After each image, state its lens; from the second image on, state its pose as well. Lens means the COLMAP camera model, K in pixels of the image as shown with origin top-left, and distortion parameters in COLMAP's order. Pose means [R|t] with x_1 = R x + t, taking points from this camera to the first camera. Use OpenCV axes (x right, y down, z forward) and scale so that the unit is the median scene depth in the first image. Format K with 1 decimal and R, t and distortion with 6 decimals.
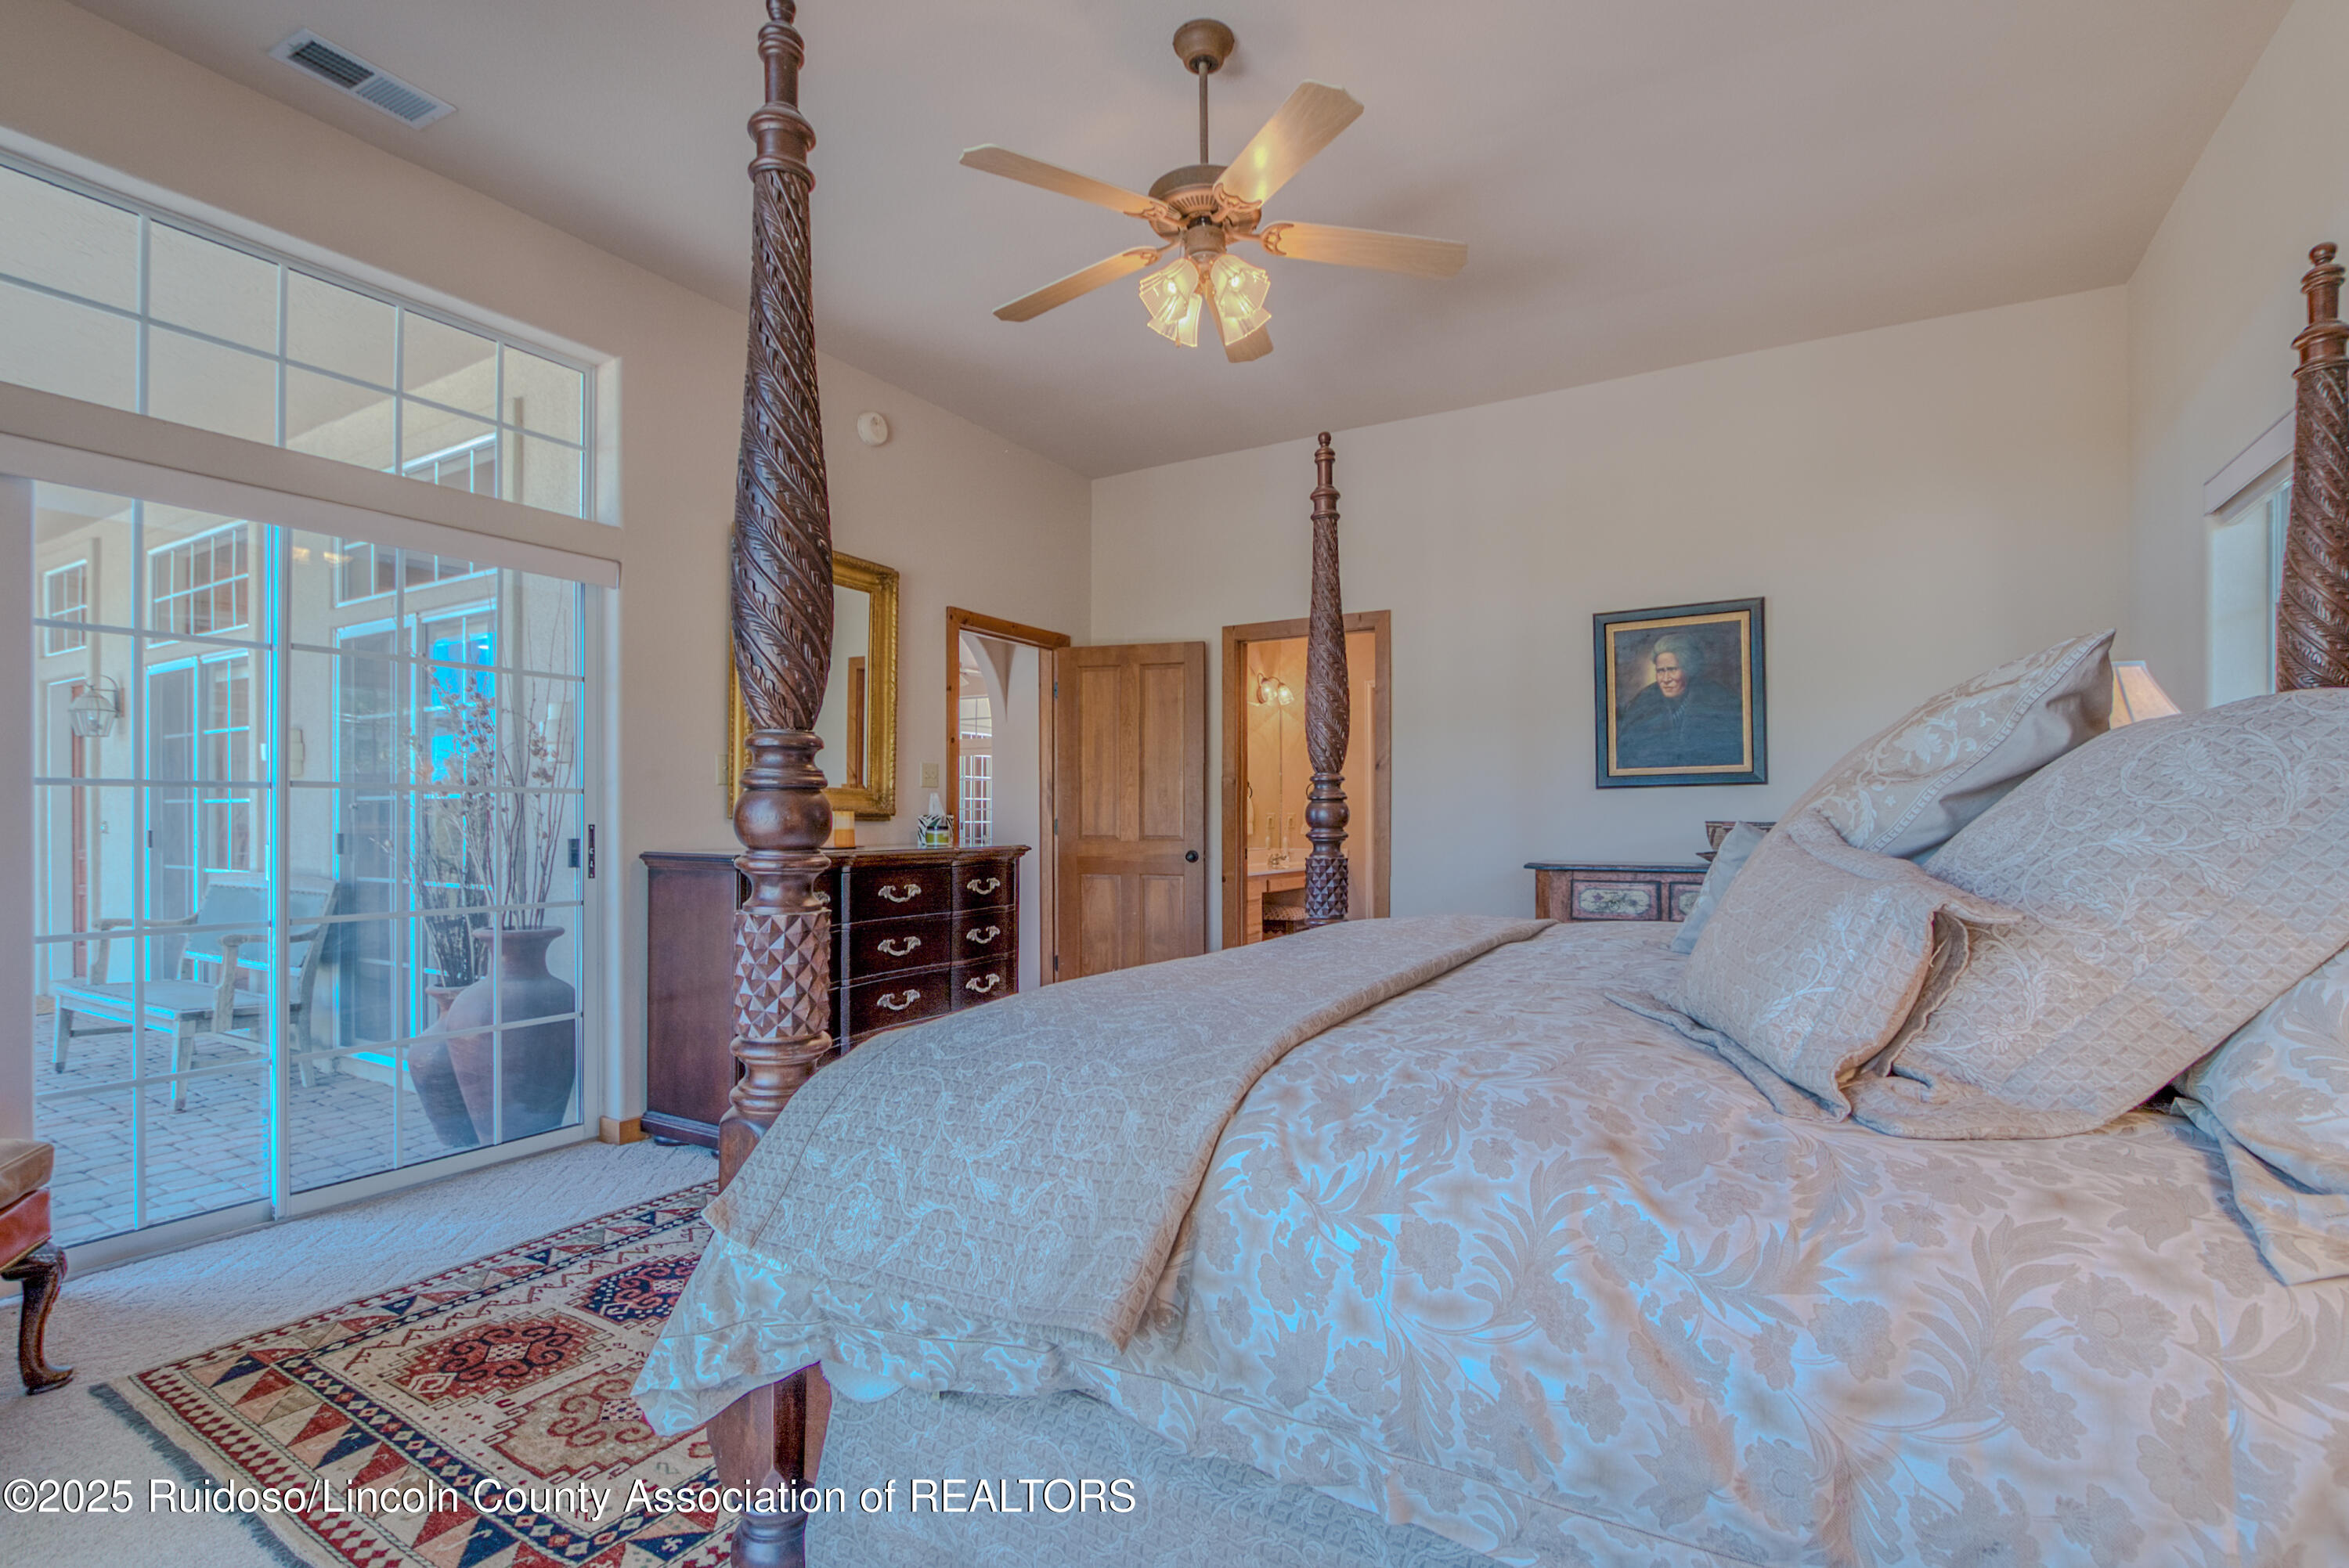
lens RADIAL K [[1072.7, 0, 1161.3], [0, 1072.7, 806.1], [0, 0, 1]] dist [-0.027061, 0.000066]
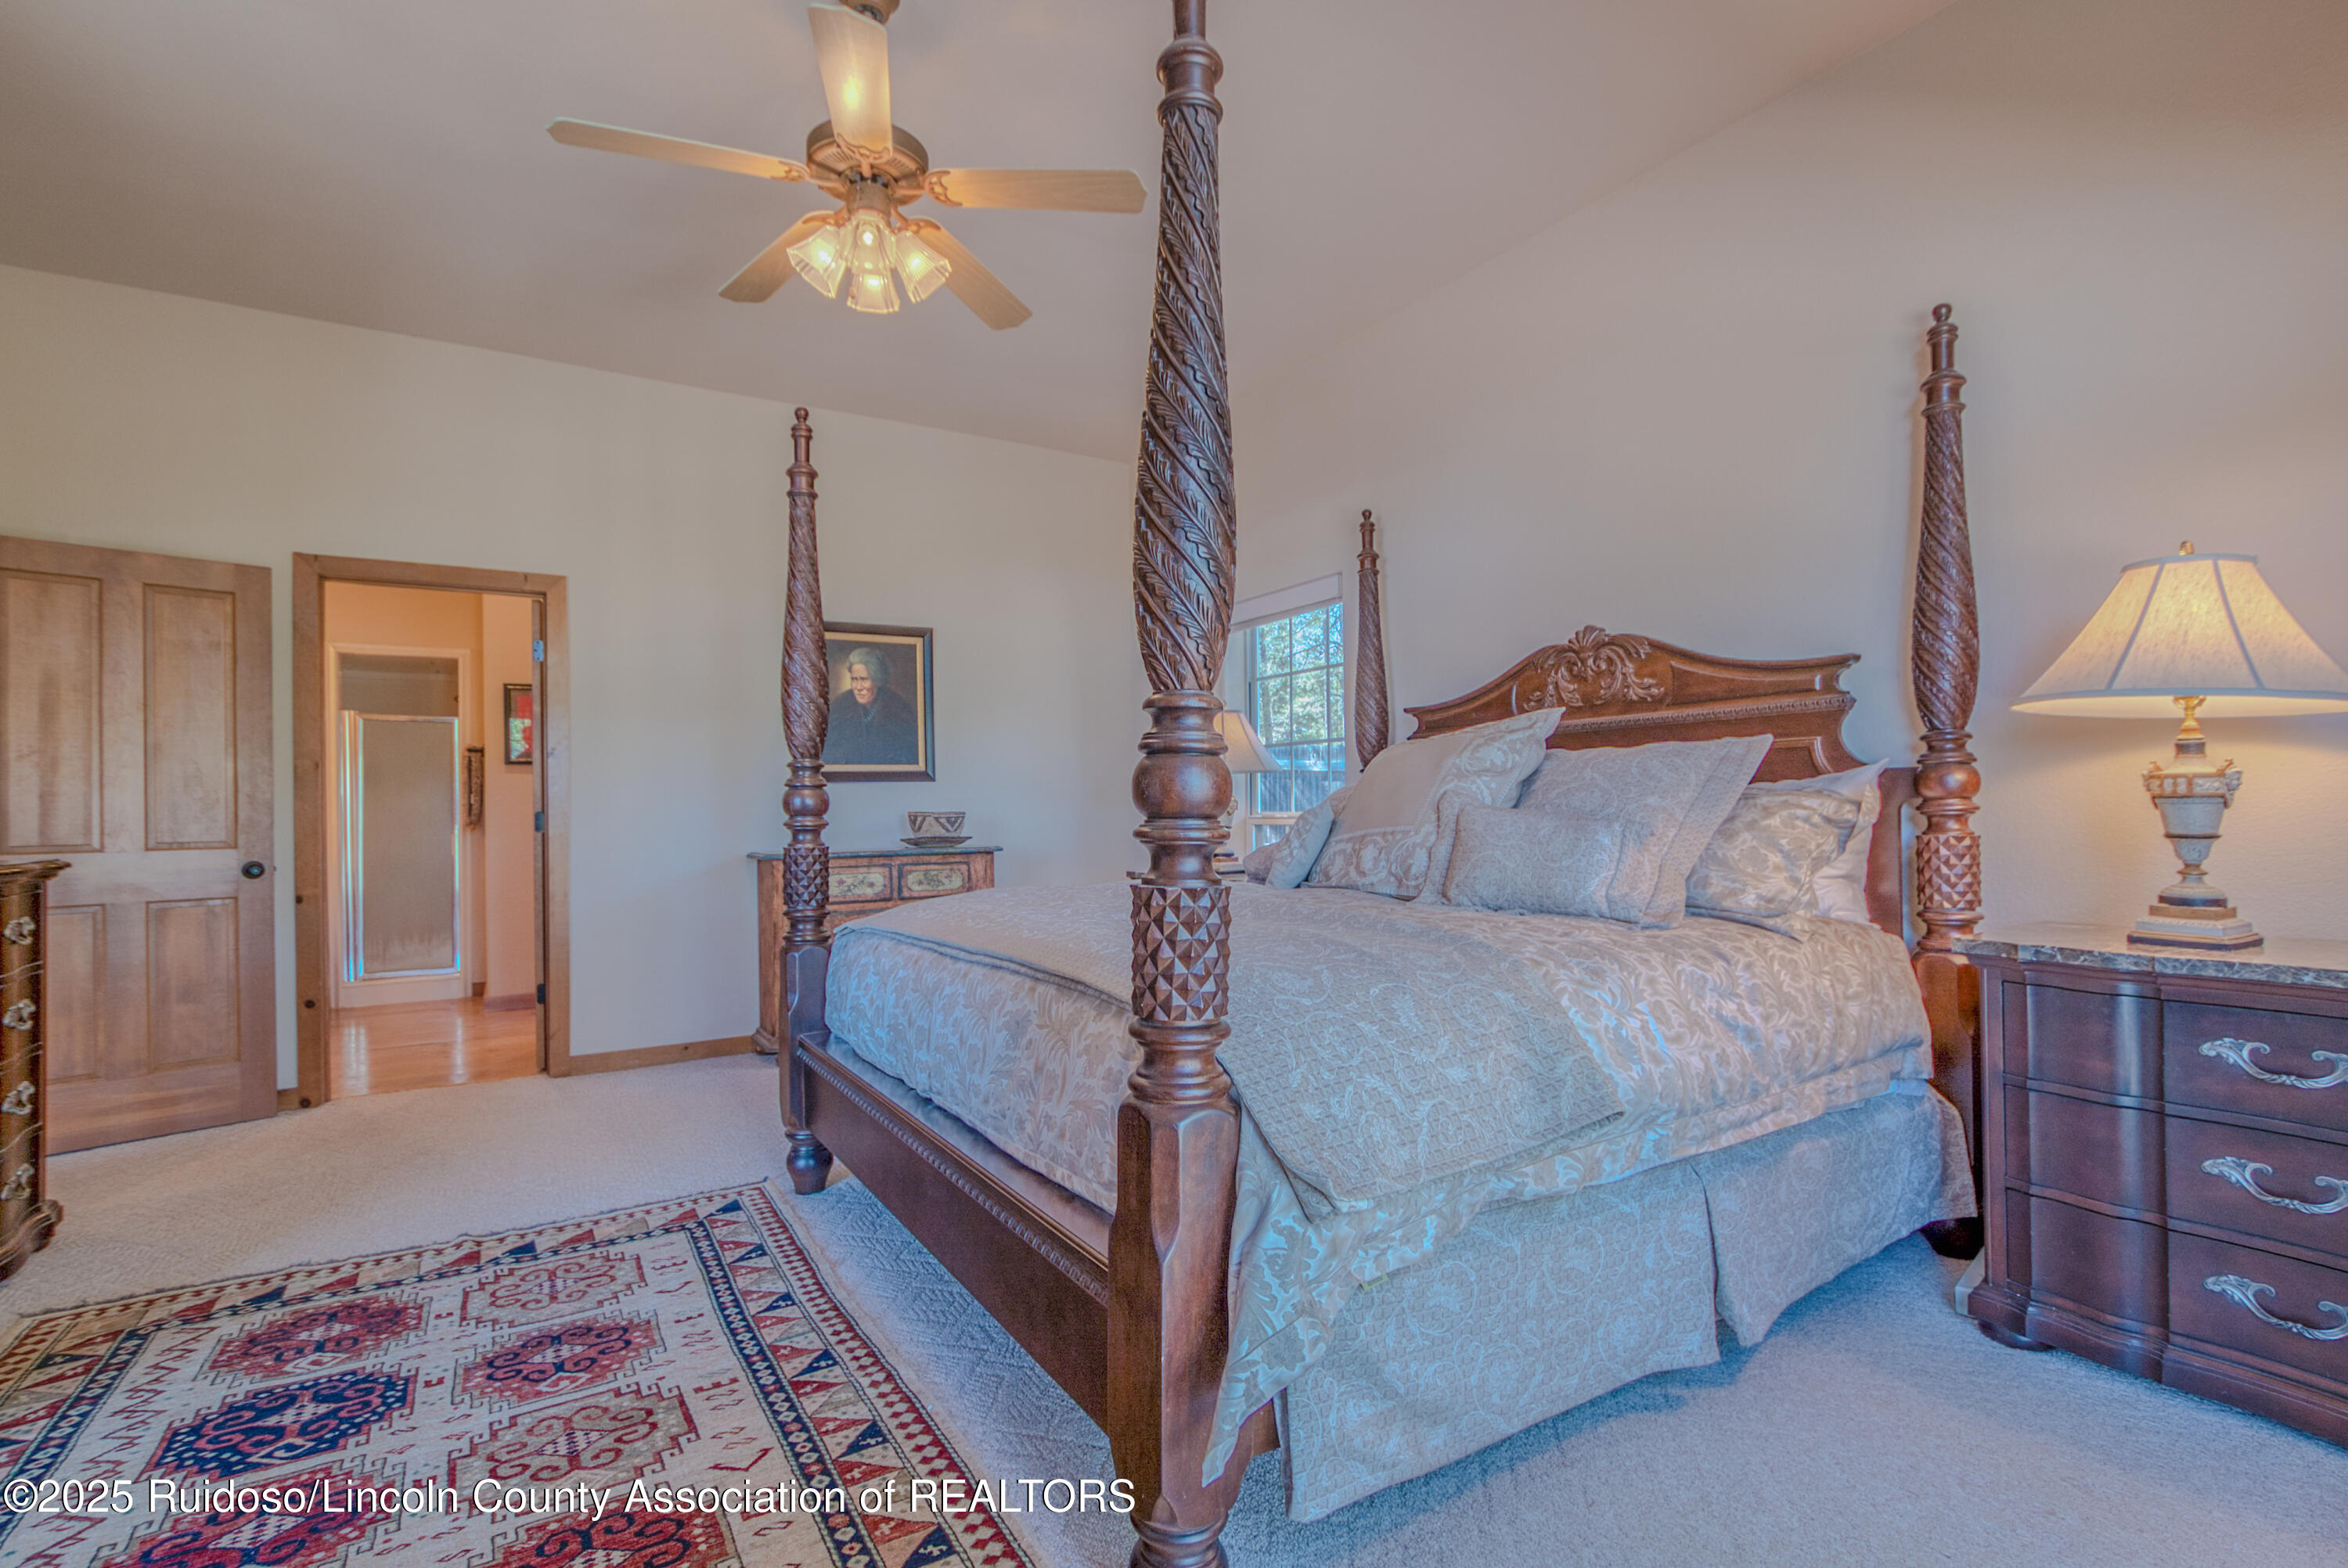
lens RADIAL K [[1072.2, 0, 1160.8], [0, 1072.2, 806.0], [0, 0, 1]] dist [-0.027061, 0.000066]
pose [[0.466385, -0.000069, 0.884582, -0.413958], [0.003878, 0.999991, -0.001967, 0.011298], [-0.884573, 0.004348, 0.466381, 0.204592]]
